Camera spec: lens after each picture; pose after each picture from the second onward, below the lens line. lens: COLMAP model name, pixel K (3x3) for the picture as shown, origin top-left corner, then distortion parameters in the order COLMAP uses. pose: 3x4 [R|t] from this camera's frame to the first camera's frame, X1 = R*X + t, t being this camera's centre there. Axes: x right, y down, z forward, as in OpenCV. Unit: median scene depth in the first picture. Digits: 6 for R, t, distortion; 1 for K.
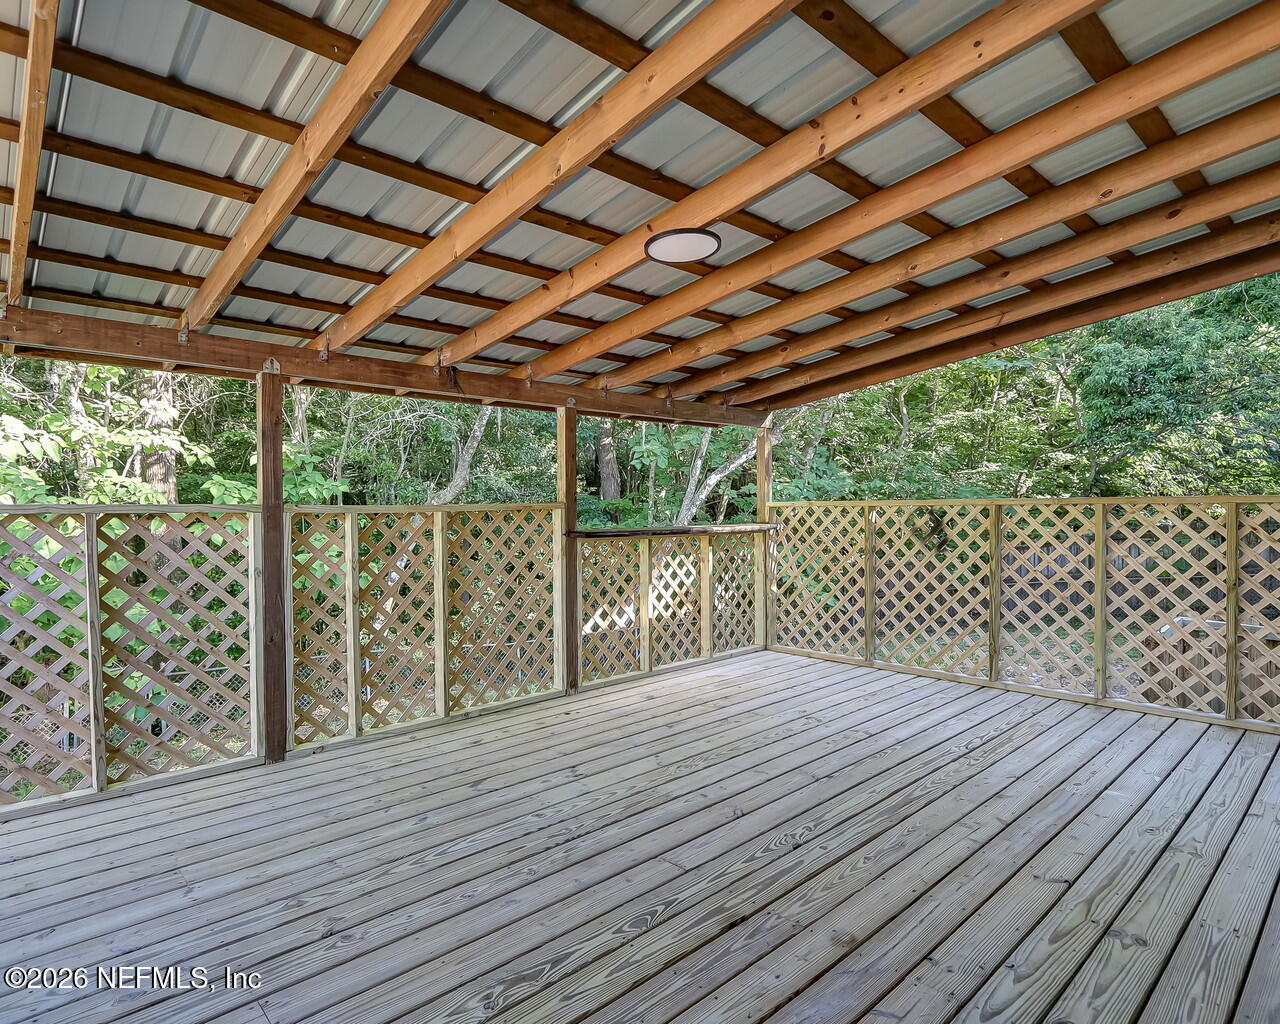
lens RADIAL K [[717.2, 0, 637.3], [0, 717.2, 511.8], [0, 0, 1]] dist [-0.027121, 0.006000]
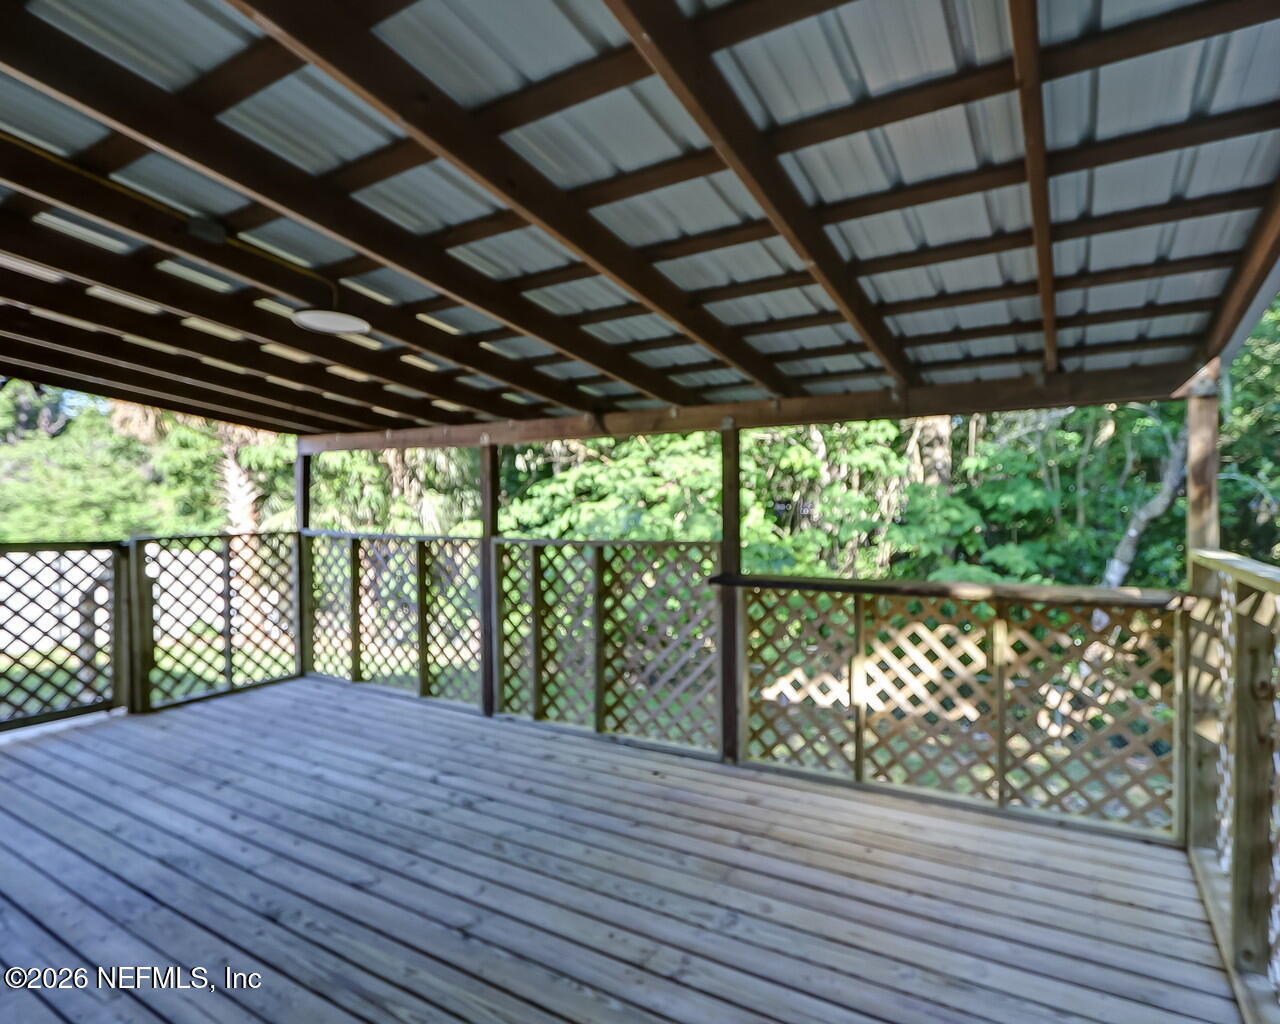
lens RADIAL K [[717.2, 0, 637.7], [0, 717.2, 511.4], [0, 0, 1]] dist [-0.027121, 0.006000]
pose [[0.264267, 0.012609, -0.964367, 0.608467], [-0.000851, 0.999917, 0.012841, -0.051781], [0.964449, -0.002572, 0.264256, 0.572963]]
